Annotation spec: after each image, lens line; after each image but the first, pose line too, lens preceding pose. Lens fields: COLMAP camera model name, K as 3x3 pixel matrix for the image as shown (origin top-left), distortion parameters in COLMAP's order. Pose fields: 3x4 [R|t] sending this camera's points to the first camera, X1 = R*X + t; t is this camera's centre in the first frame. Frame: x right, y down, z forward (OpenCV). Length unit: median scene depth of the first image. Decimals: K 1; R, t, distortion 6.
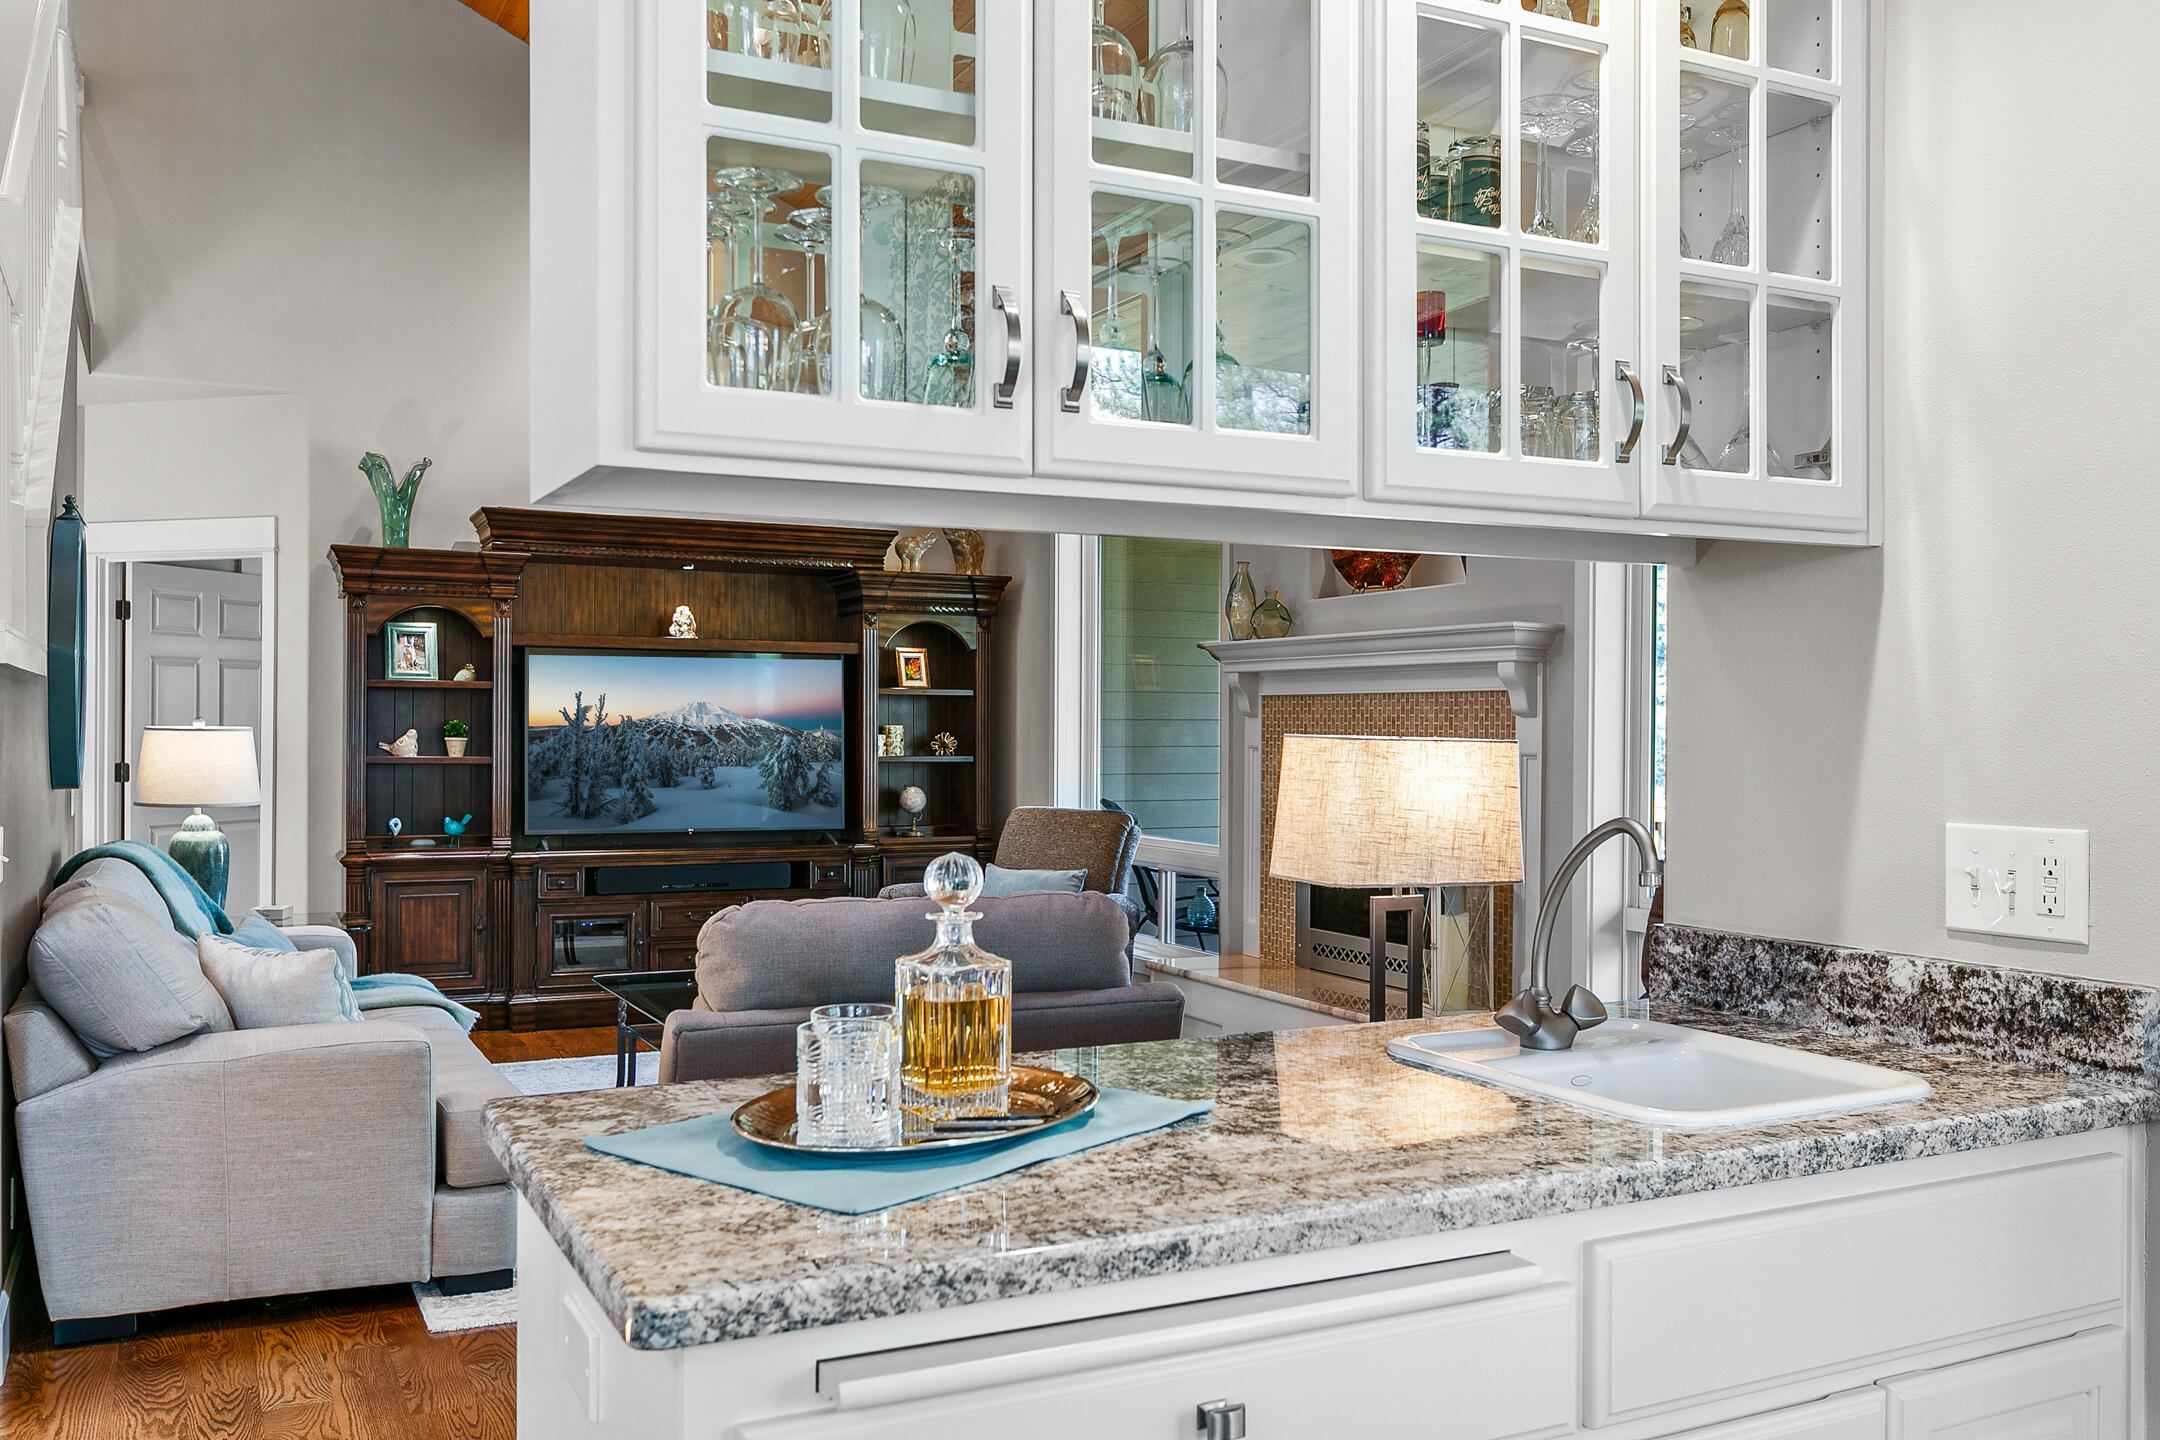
lens RADIAL K [[1784.8, 0, 1071.7], [0, 1784.8, 724.3], [0, 0, 1]] dist [-0.004789, 0.004854]
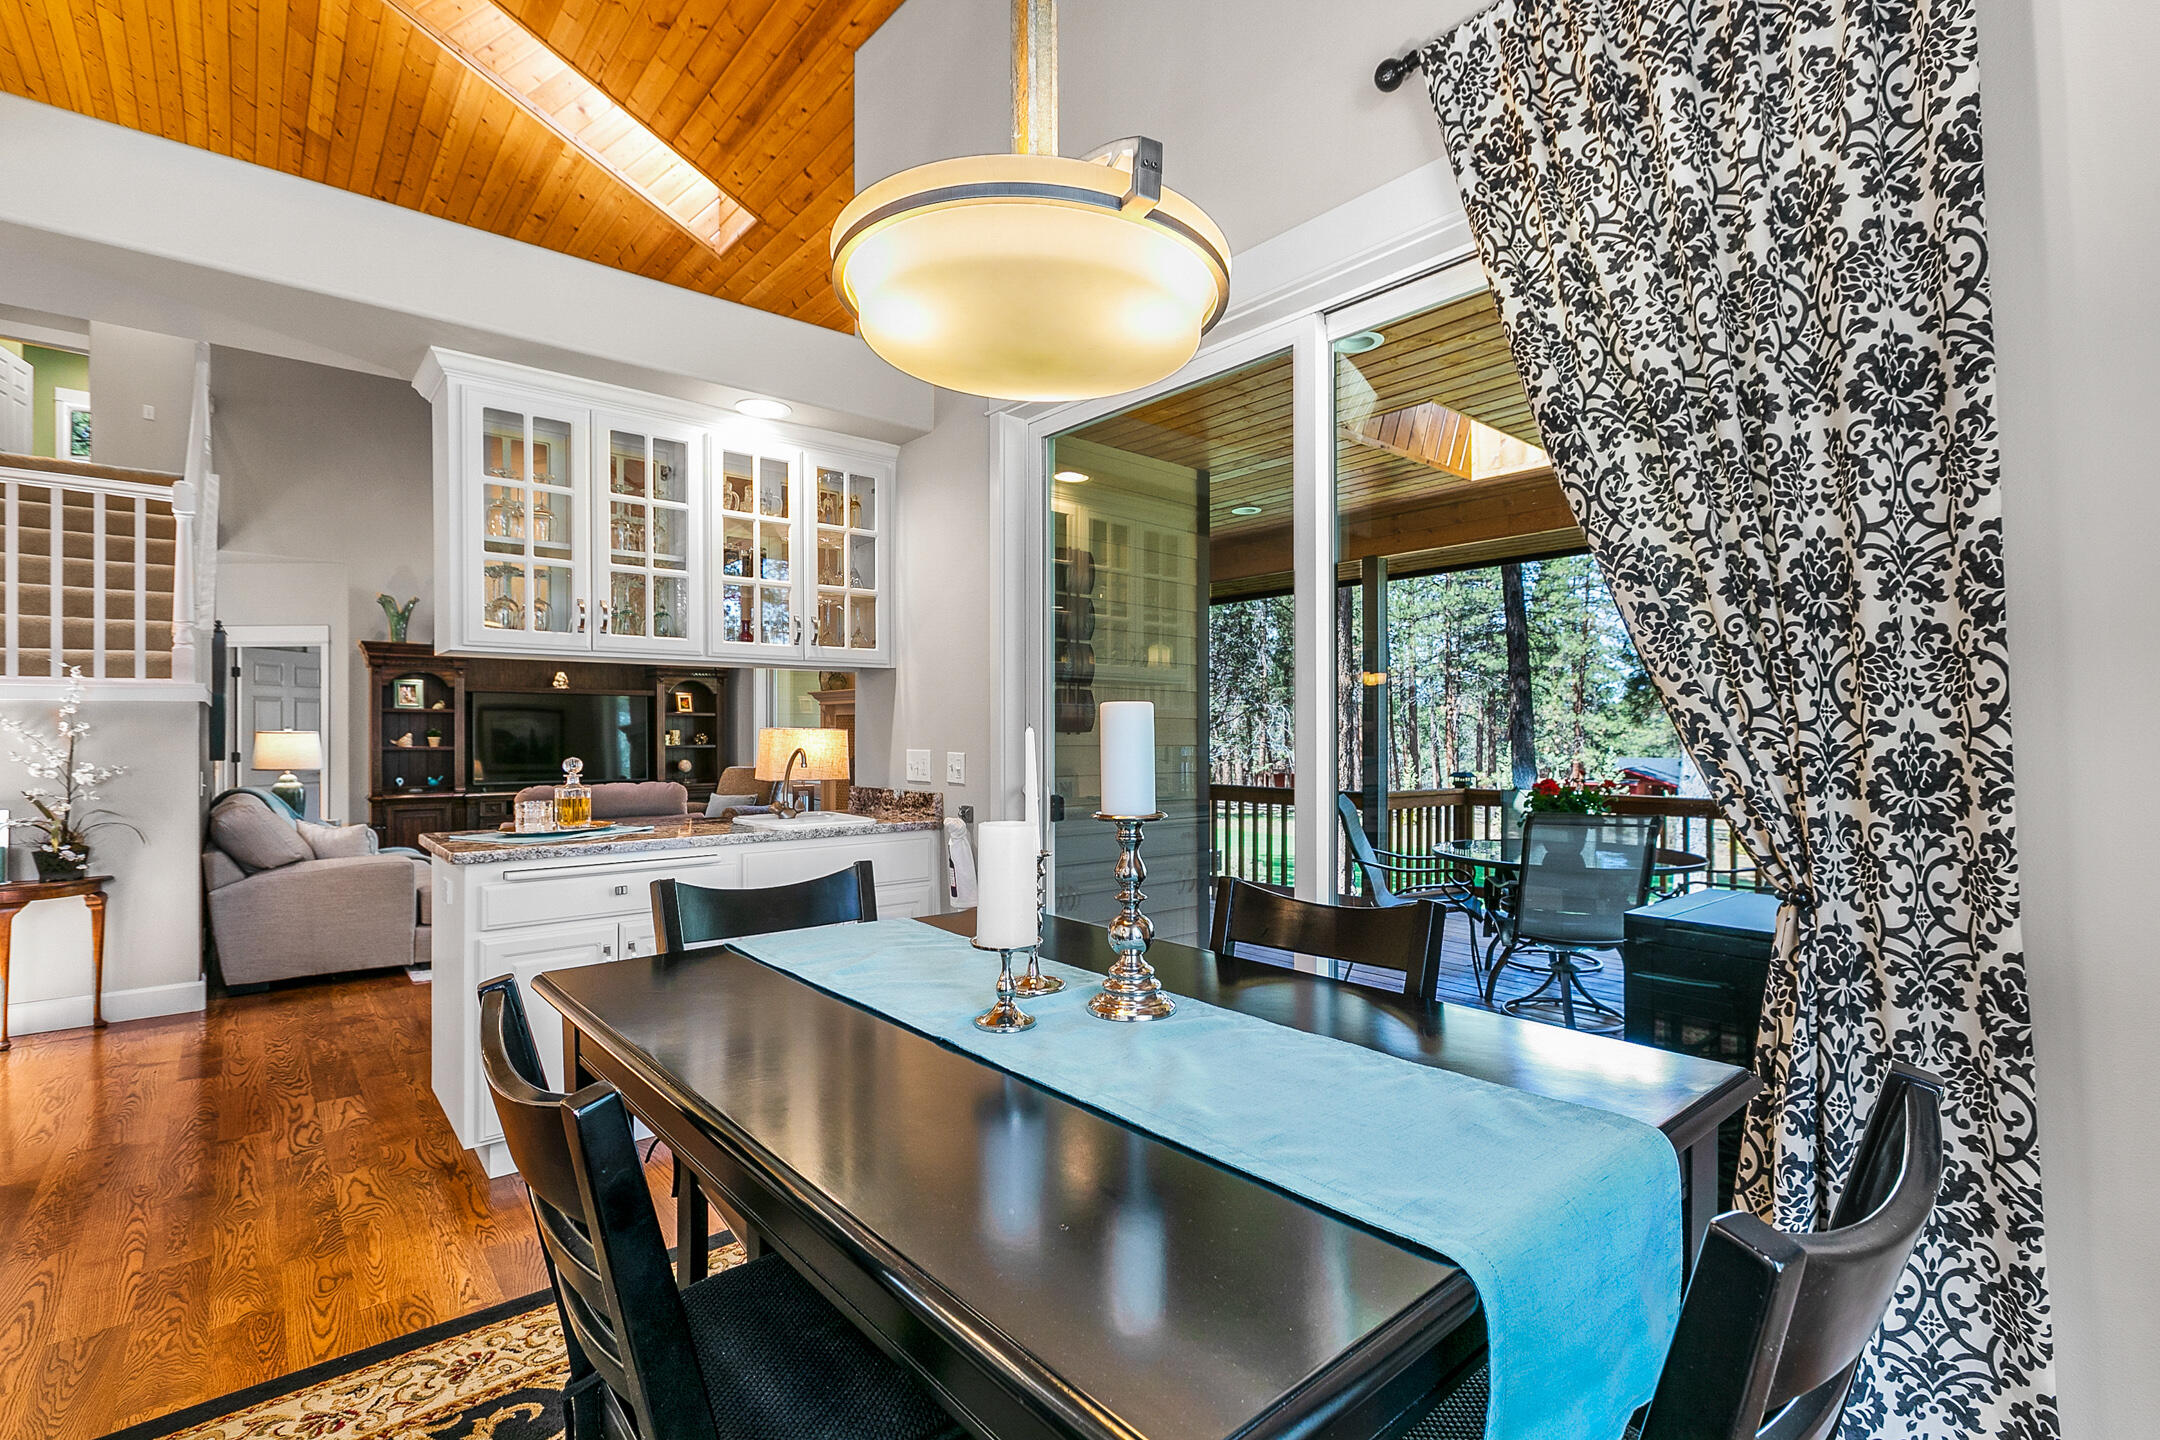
lens RADIAL K [[978.1, 0, 1097.7], [0, 978.1, 733.8], [0, 0, 1]] dist [-0.003836, -0.001317]
pose [[0.967929, -0.006505, 0.251140, 0.127458], [0.006293, 0.999979, 0.001648, 0.008095], [-0.251146, -0.000015, 0.967949, -0.313237]]
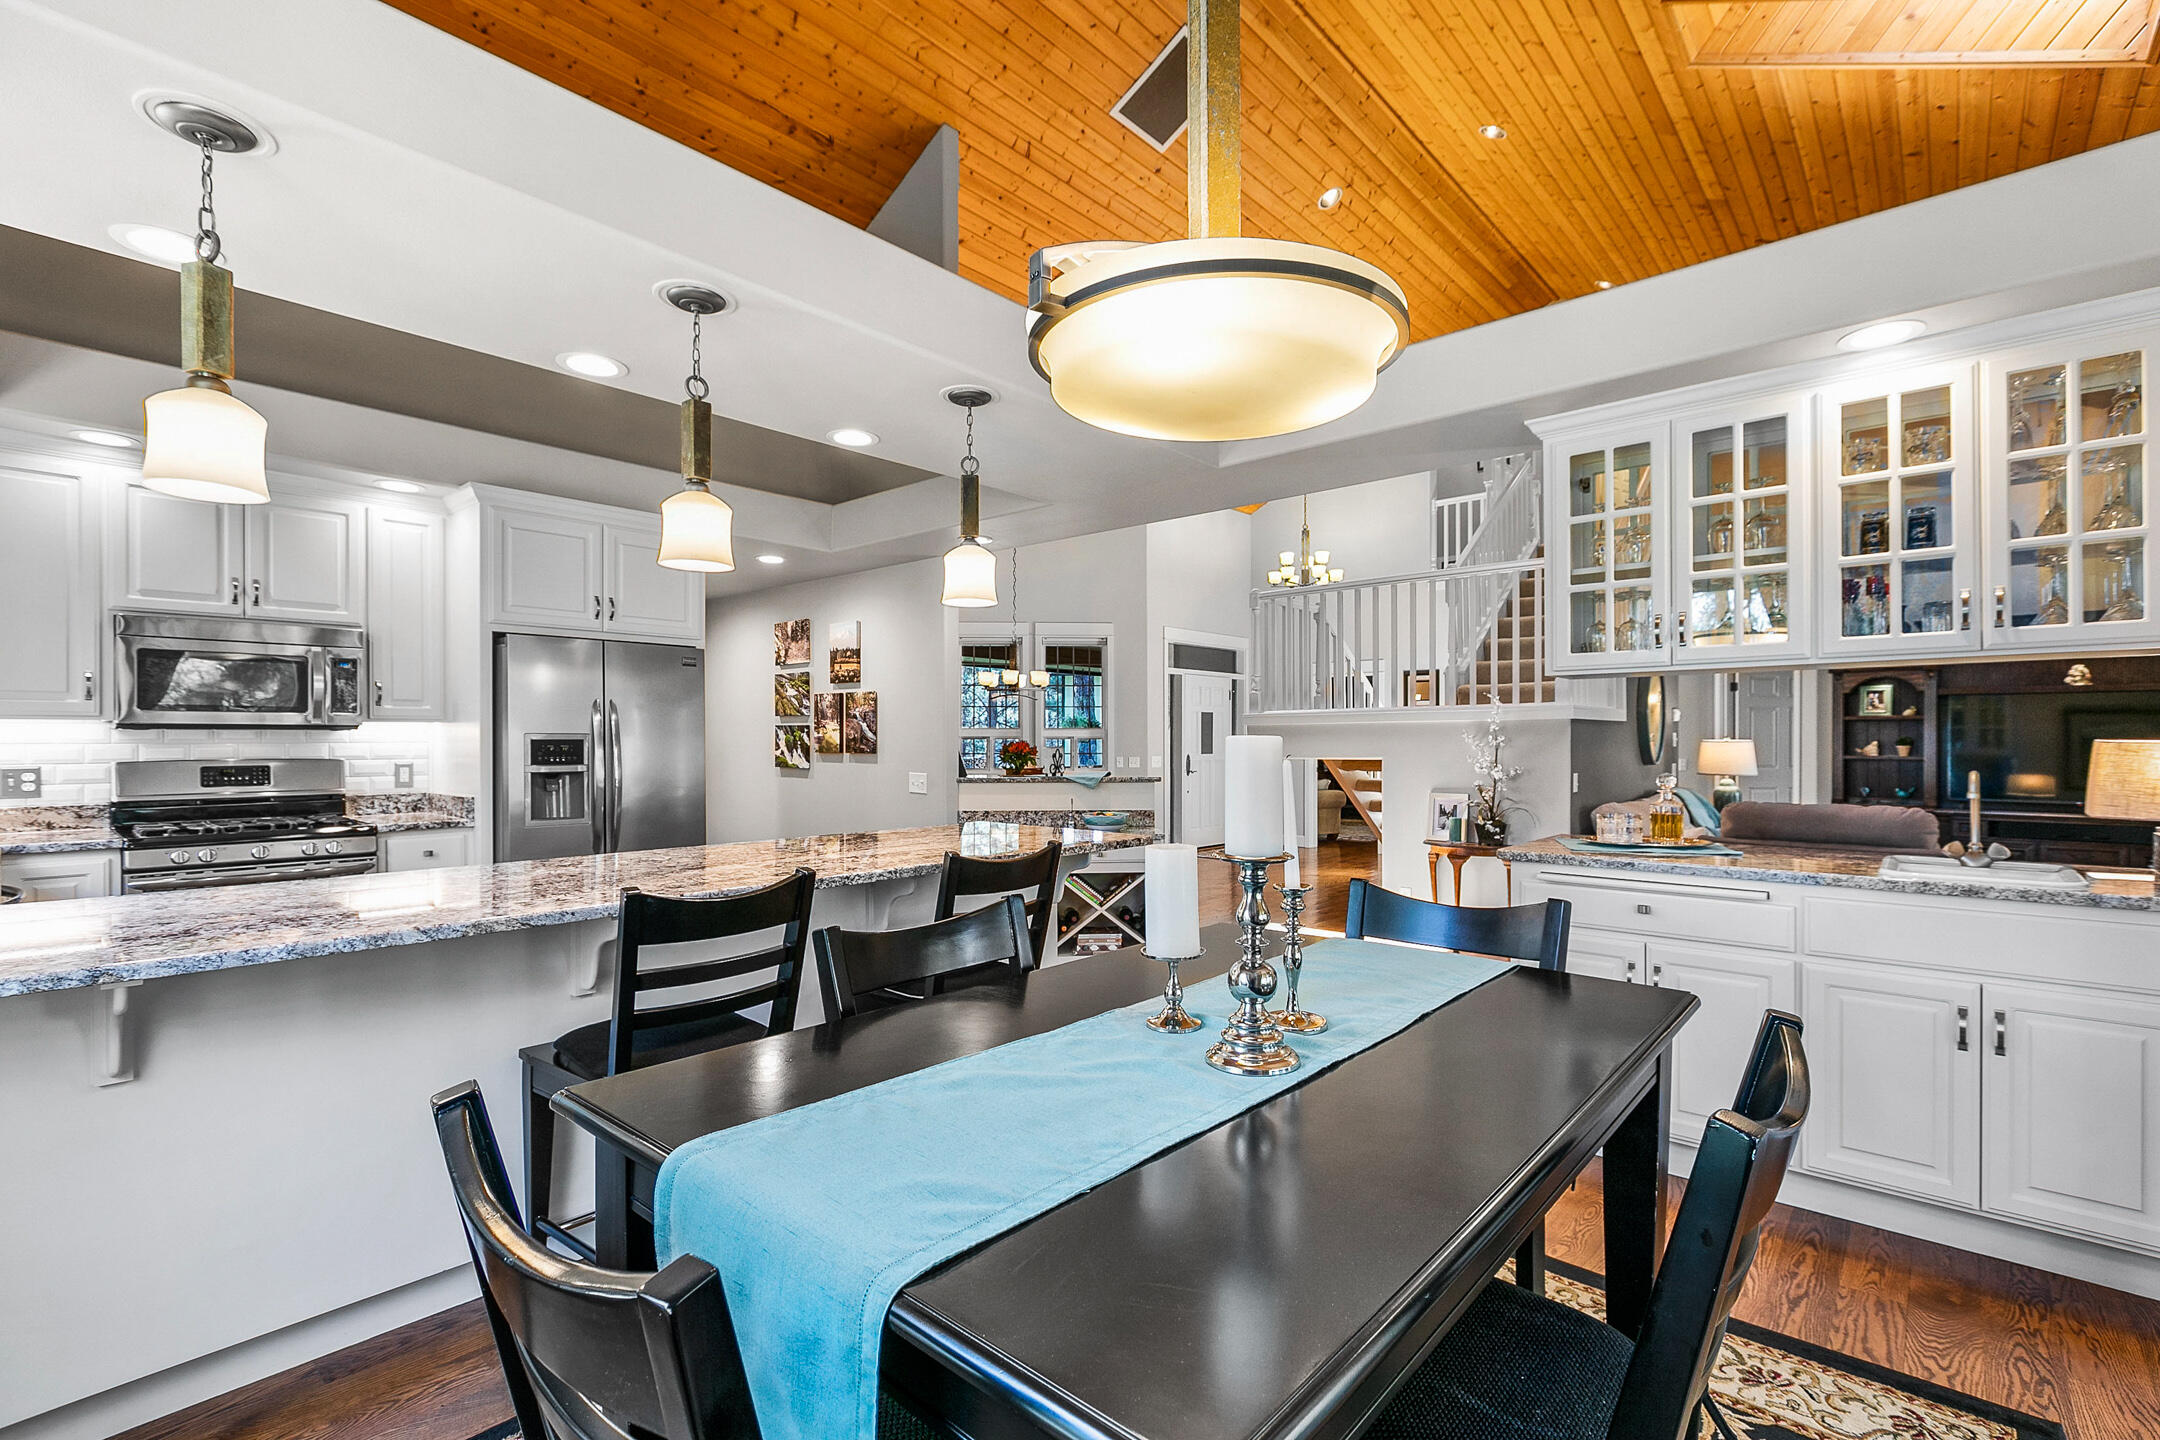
lens RADIAL K [[978.1, 0, 1087.2], [0, 978.1, 729.5], [0, 0, 1]] dist [-0.003836, -0.001317]
pose [[0.365735, -0.013867, -0.930616, 0.366321], [0.002405, 0.999900, -0.013954, 0.003184], [0.930716, 0.002865, 0.365731, -0.210734]]
